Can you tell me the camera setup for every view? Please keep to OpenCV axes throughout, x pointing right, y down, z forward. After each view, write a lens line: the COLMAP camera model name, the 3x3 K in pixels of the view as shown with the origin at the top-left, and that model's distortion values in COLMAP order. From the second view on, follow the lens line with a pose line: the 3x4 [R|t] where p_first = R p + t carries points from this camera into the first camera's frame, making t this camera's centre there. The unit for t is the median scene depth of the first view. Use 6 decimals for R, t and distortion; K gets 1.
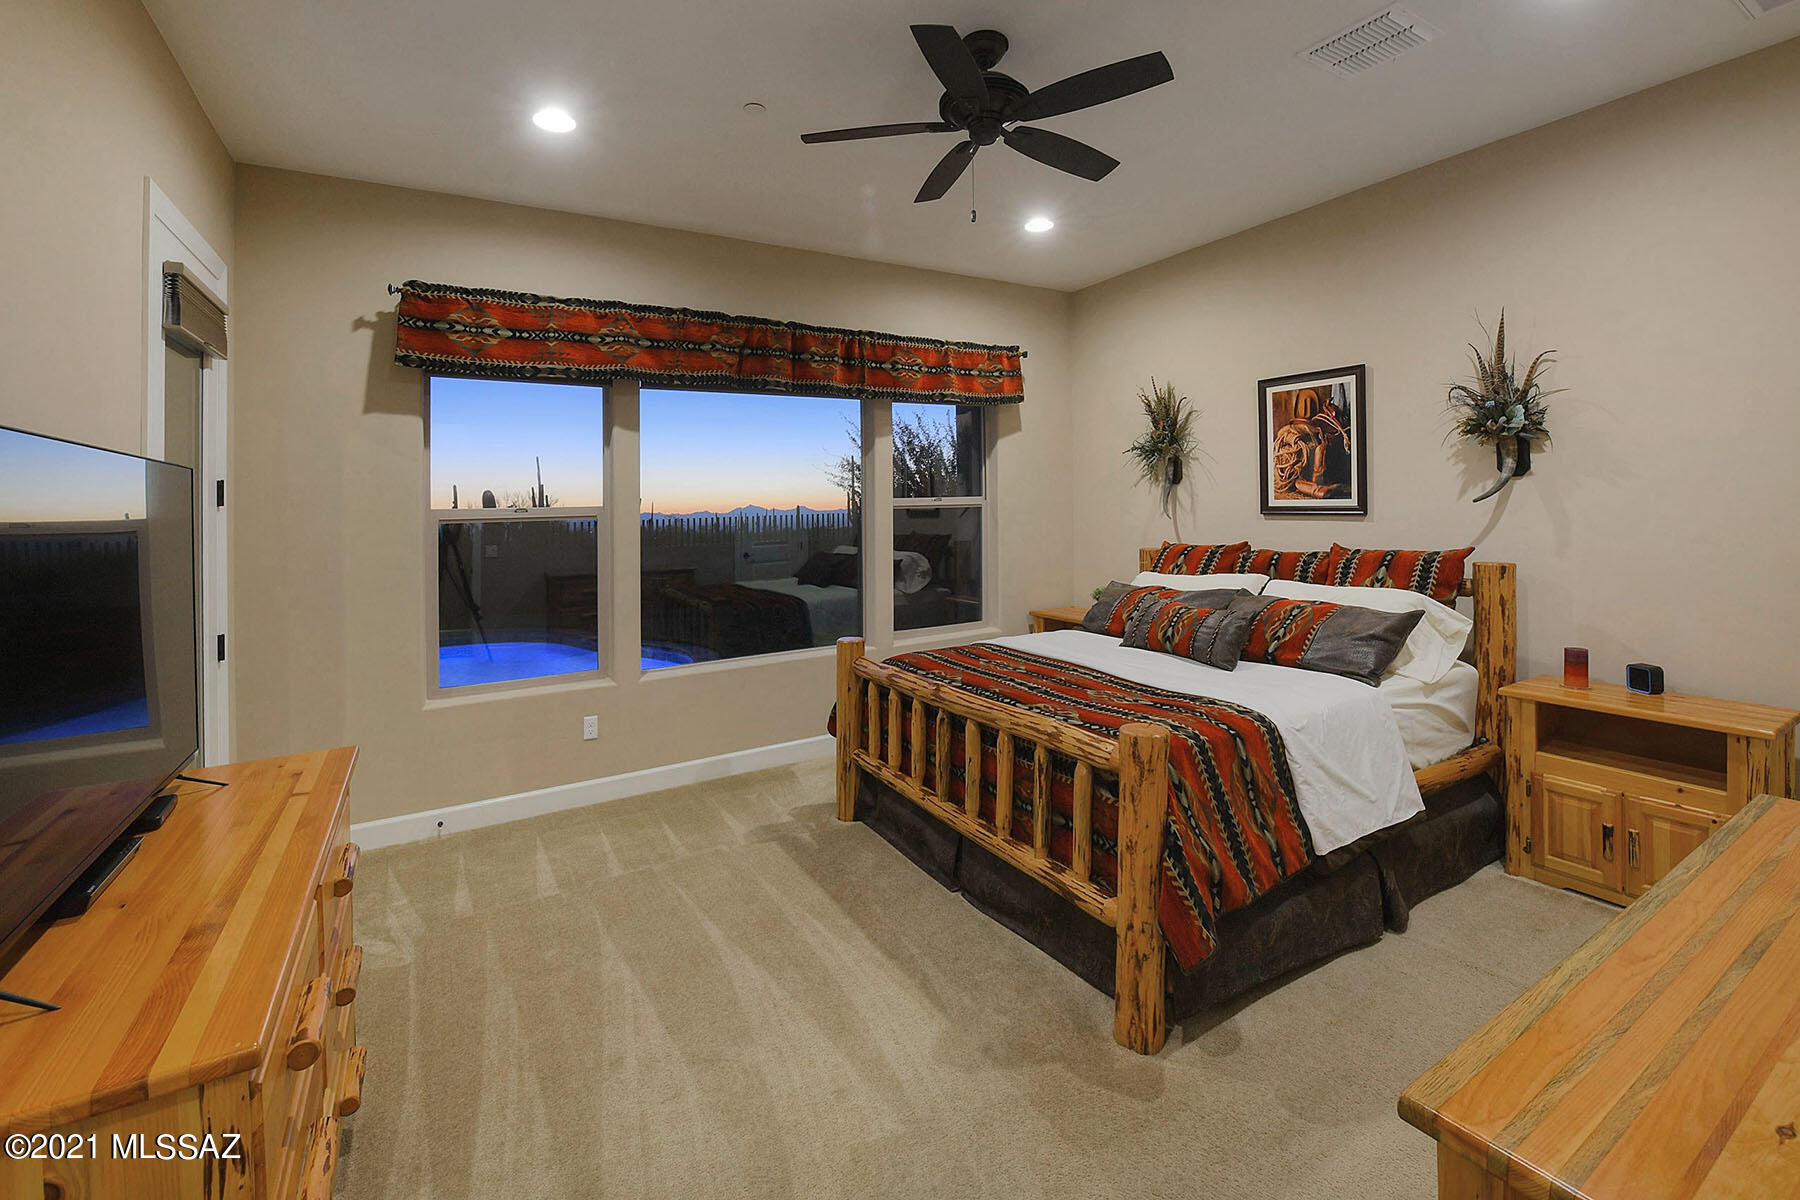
lens RADIAL K [[746.5, 0, 900.0], [0, 746.5, 600.0], [0, 0, 1]] dist [-0.022104, -0.000280]
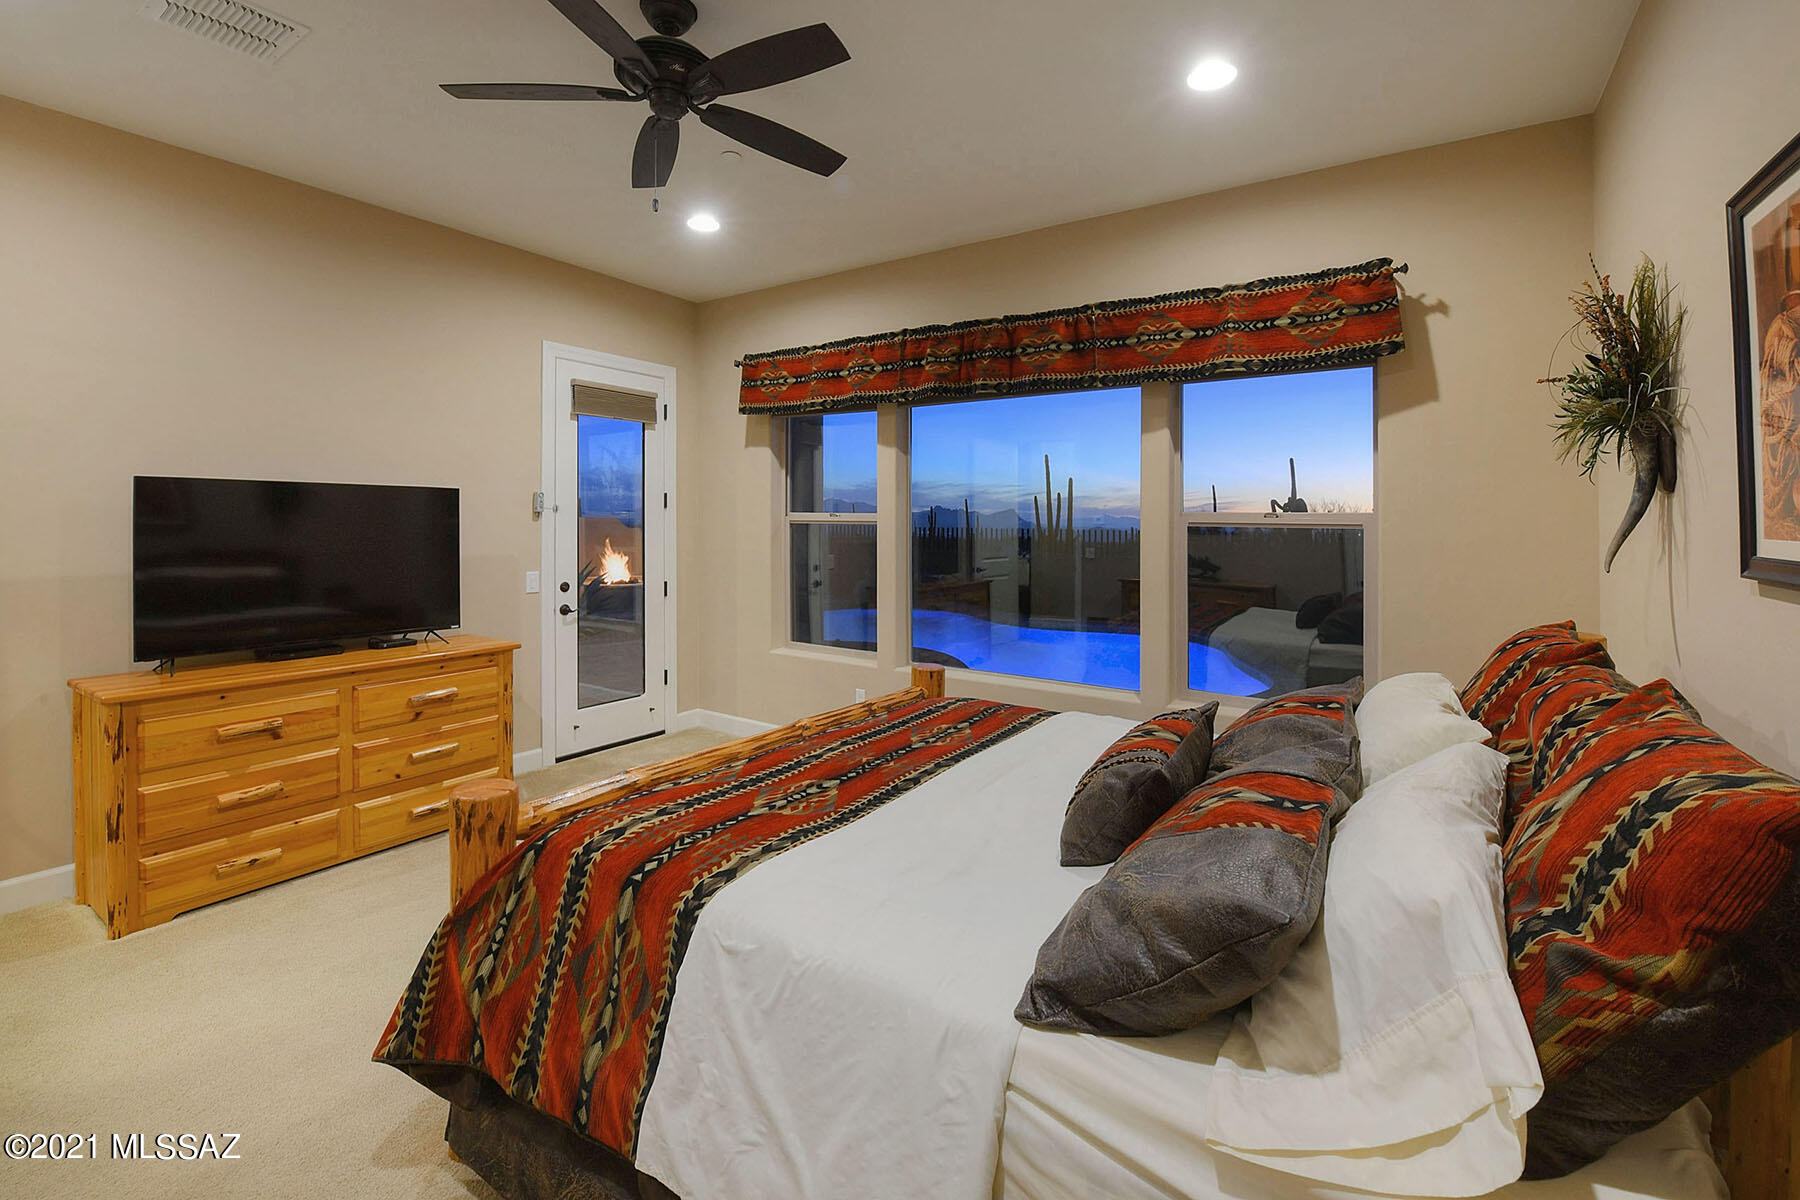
lens RADIAL K [[838.1, 0, 900.0], [0, 838.1, 600.0], [0, 0, 1]] dist [-0.025078, 0.000059]
pose [[0.398271, 0.115830, -0.909925, 0.696873], [-0.128981, 0.989211, 0.069468, -0.078538], [0.908154, 0.089696, 0.408914, 0.454206]]
